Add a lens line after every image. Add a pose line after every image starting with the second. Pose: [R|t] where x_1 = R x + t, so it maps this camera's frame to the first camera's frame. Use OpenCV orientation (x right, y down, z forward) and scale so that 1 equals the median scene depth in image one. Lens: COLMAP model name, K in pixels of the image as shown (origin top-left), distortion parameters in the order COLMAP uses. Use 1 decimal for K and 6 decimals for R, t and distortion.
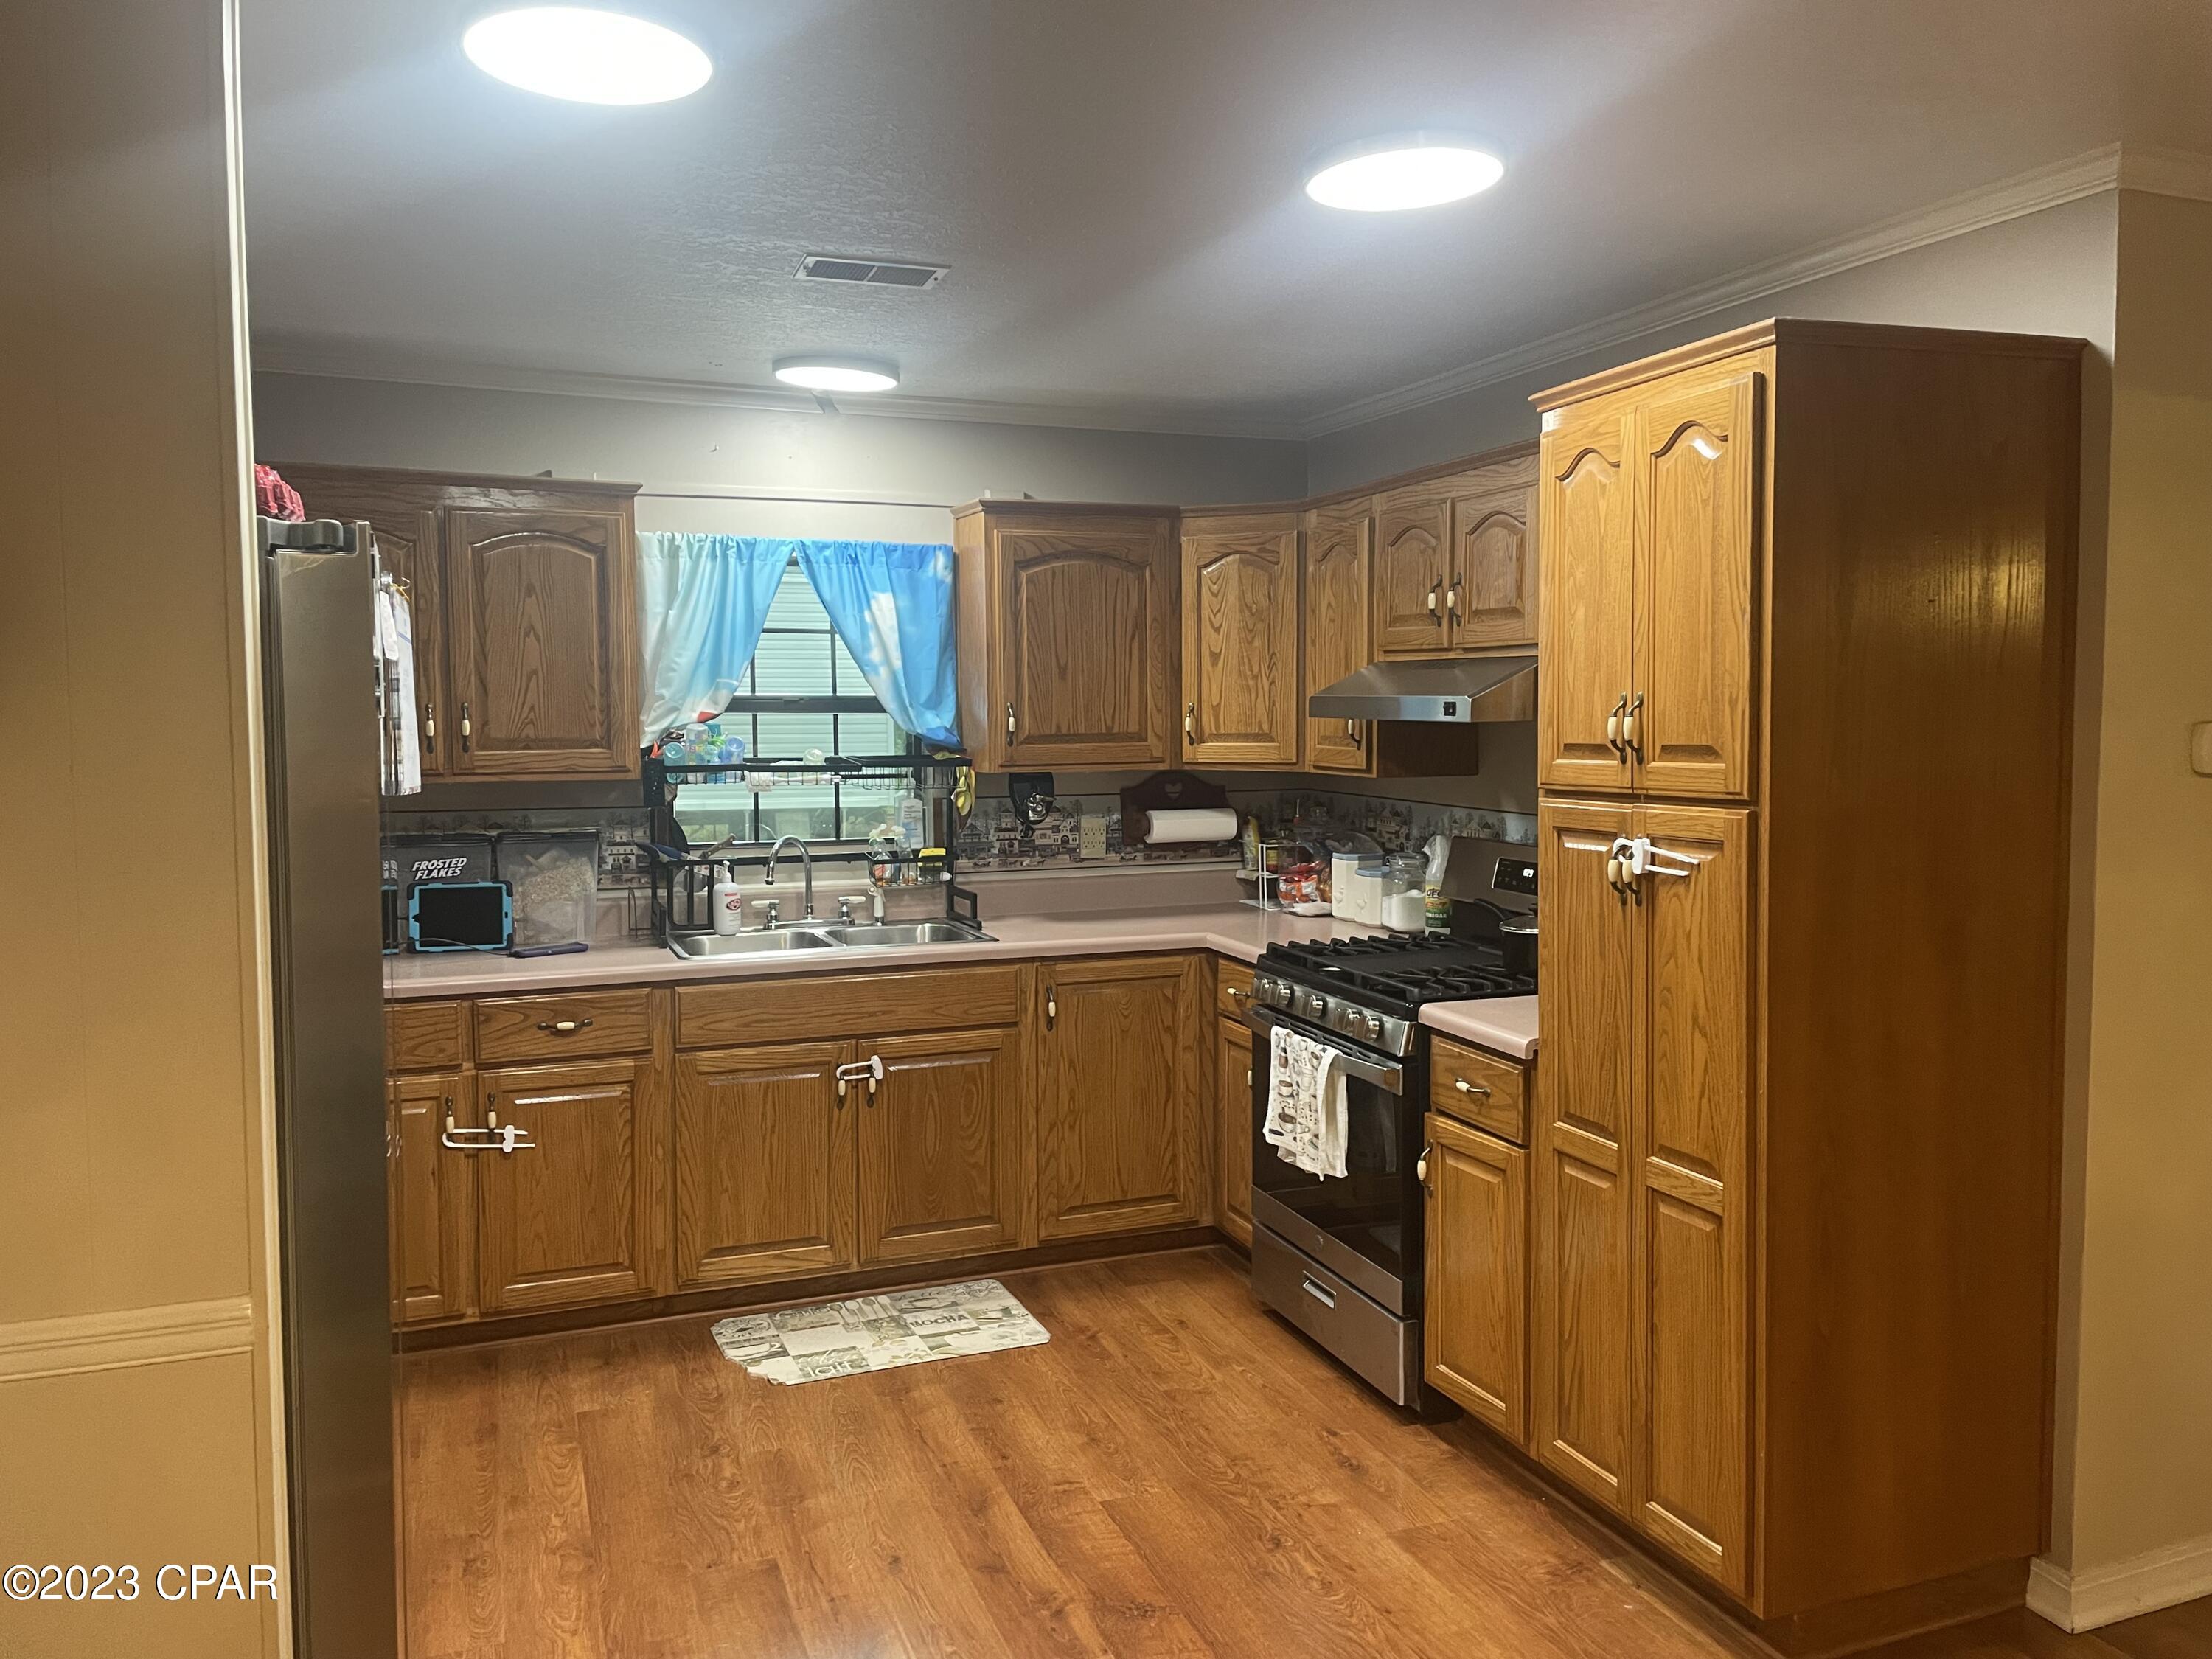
lens RADIAL K [[1625.7, 0, 1115.1], [0, 1625.7, 804.0], [0, 0, 1]] dist [0.091198, -0.108721]
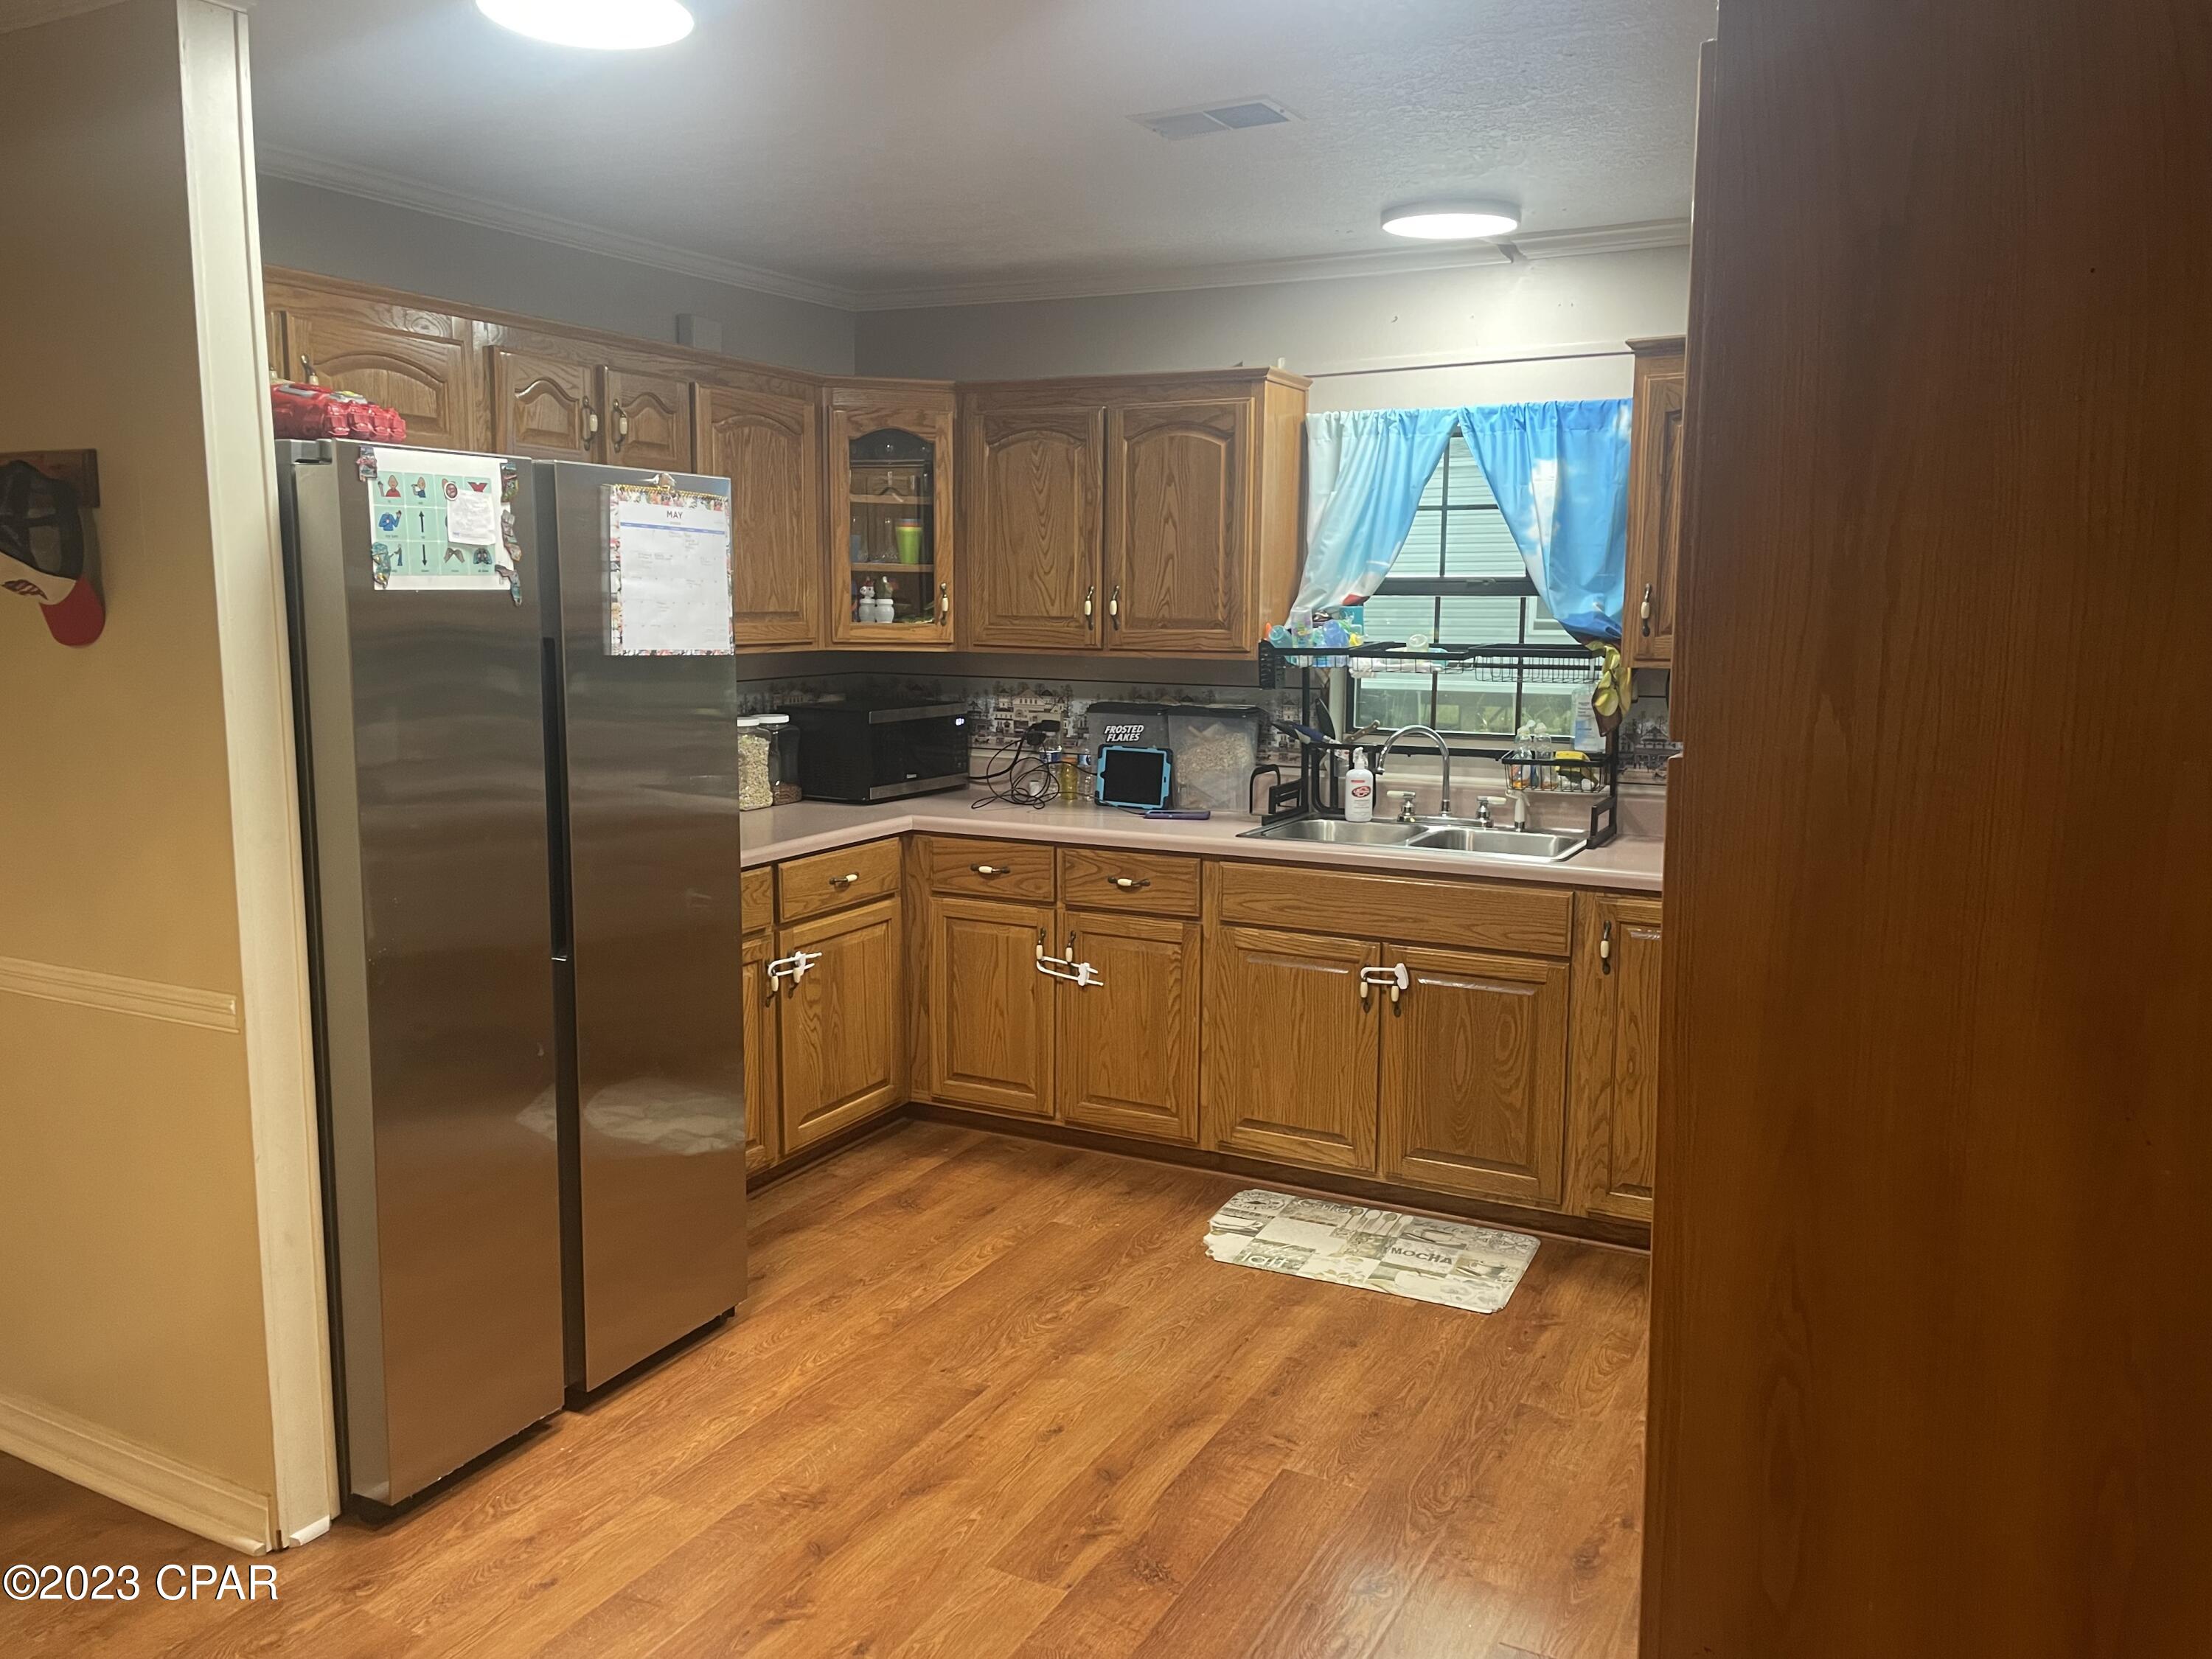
lens RADIAL K [[1625.7, 0, 1115.1], [0, 1625.7, 804.0], [0, 0, 1]] dist [0.091198, -0.108721]
pose [[0.677173, 0.101033, -0.728855, 0.413576], [-0.050448, 0.994573, 0.090996, -0.014097], [0.734092, -0.024851, 0.678595, 0.243156]]
